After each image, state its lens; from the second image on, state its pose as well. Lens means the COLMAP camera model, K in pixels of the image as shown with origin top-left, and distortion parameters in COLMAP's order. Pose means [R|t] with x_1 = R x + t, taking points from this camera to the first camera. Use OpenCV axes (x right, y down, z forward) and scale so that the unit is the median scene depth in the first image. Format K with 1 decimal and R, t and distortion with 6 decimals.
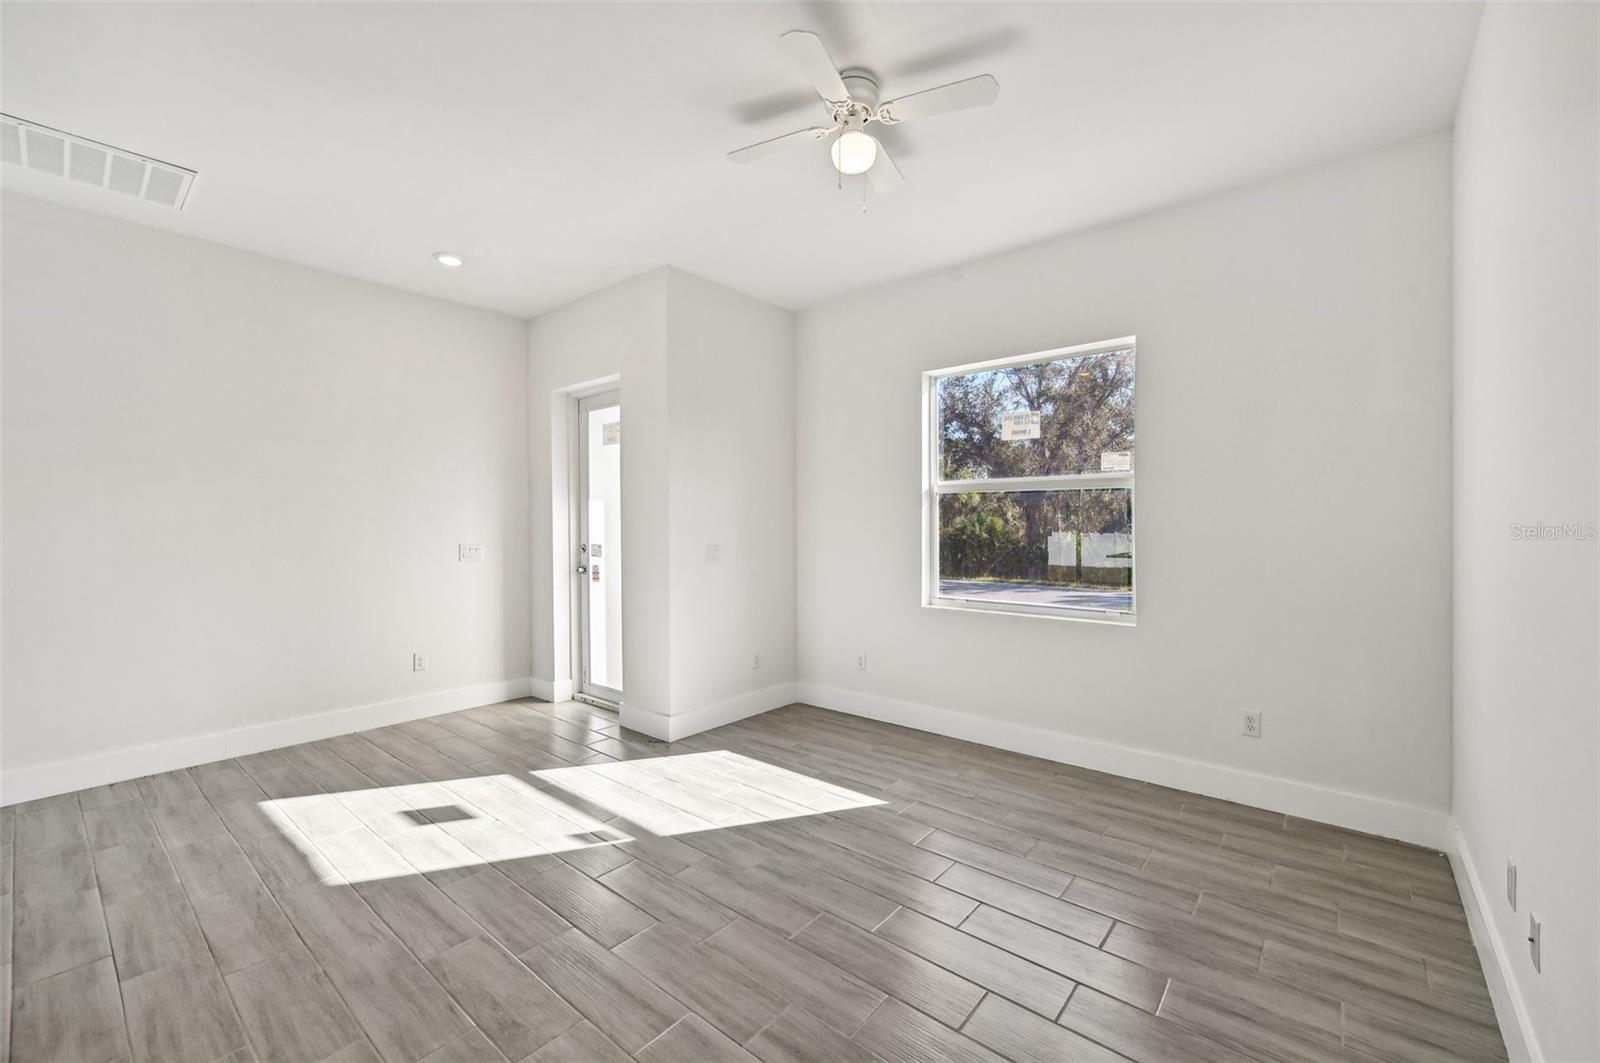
lens RADIAL K [[646.4, 0, 794.3], [0, 646.4, 525.3], [0, 0, 1]] dist [-0.000059, 0.001108]
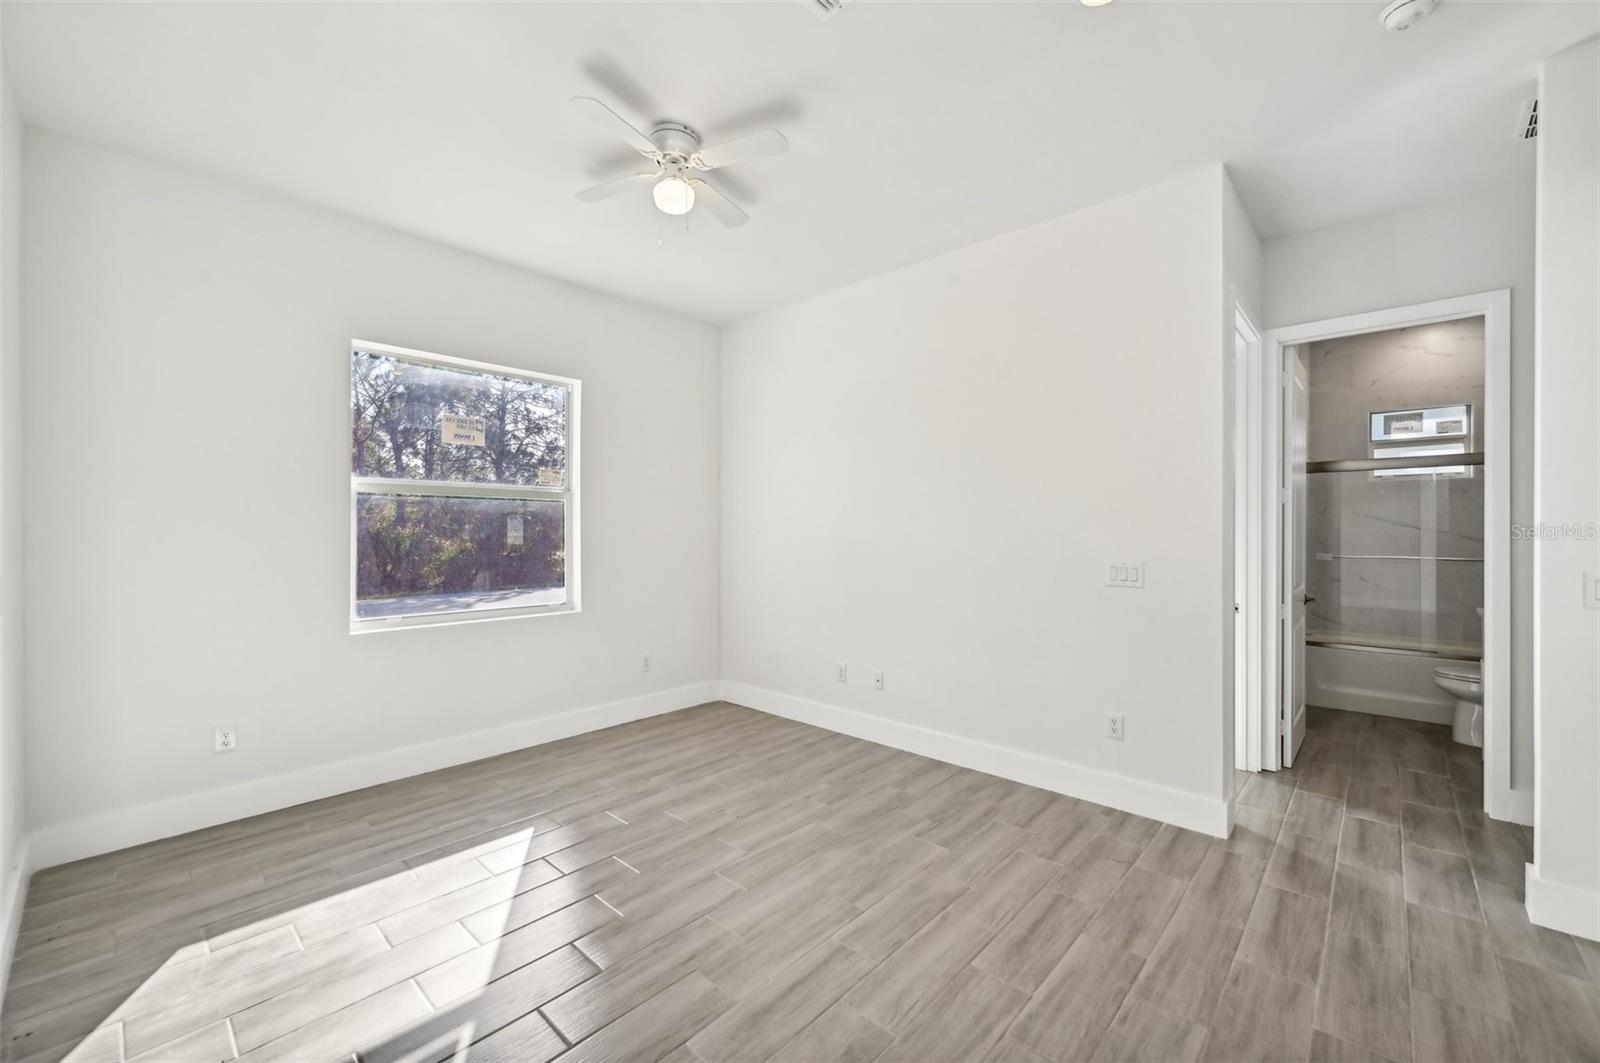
lens RADIAL K [[646.4, 0, 796.2], [0, 646.4, 524.8], [0, 0, 1]] dist [-0.000059, 0.001108]
pose [[0.048284, 0.010037, 0.998783, -0.679588], [0.001766, 0.999947, -0.010134, 0.000416], [-0.998832, 0.002253, 0.048264, 0.500020]]
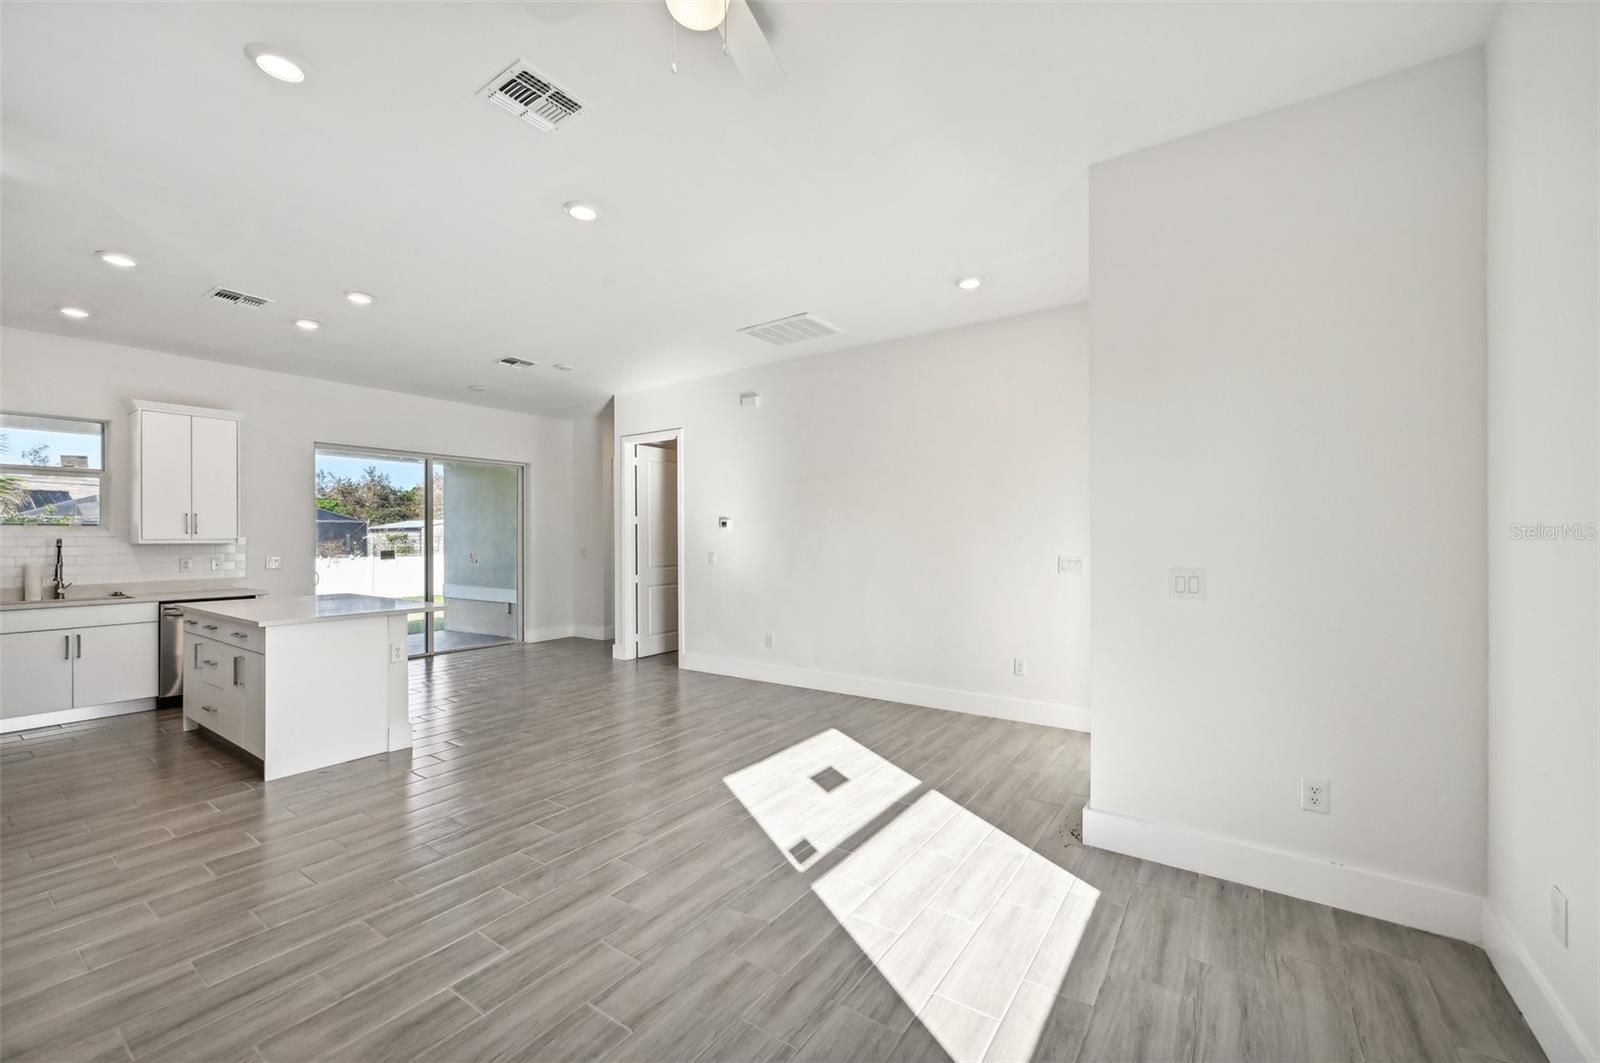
lens RADIAL K [[646.4, 0, 821.2], [0, 646.4, 532.8], [0, 0, 1]] dist [-0.000059, 0.001108]
pose [[0.113075, -0.004027, -0.993578, 0.536477], [0.002473, 0.999990, -0.003772, -0.003008], [0.993583, -0.002031, 0.113084, 0.714385]]
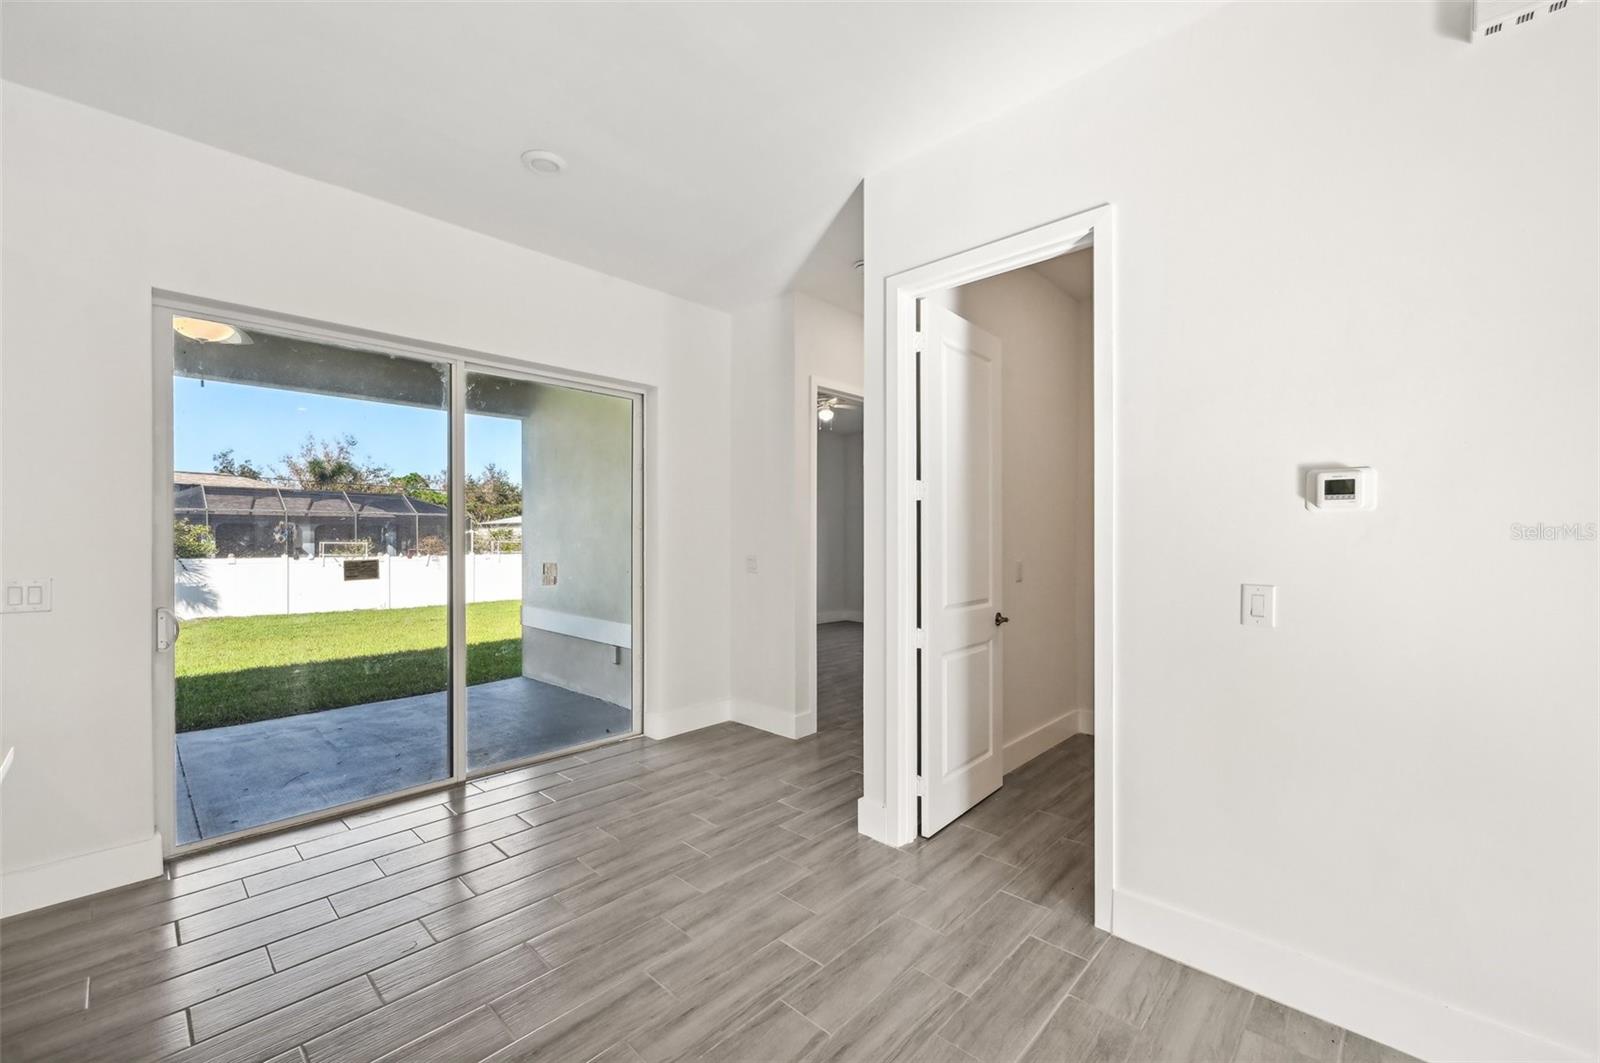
lens RADIAL K [[646.4, 0, 806.3], [0, 646.4, 538.2], [0, 0, 1]] dist [-0.000059, 0.001108]
pose [[-0.052349, 0.008709, -0.998591, -0.714738], [-0.001931, 0.999959, 0.008822, 0.001033], [0.998627, 0.002390, -0.052330, 0.276843]]
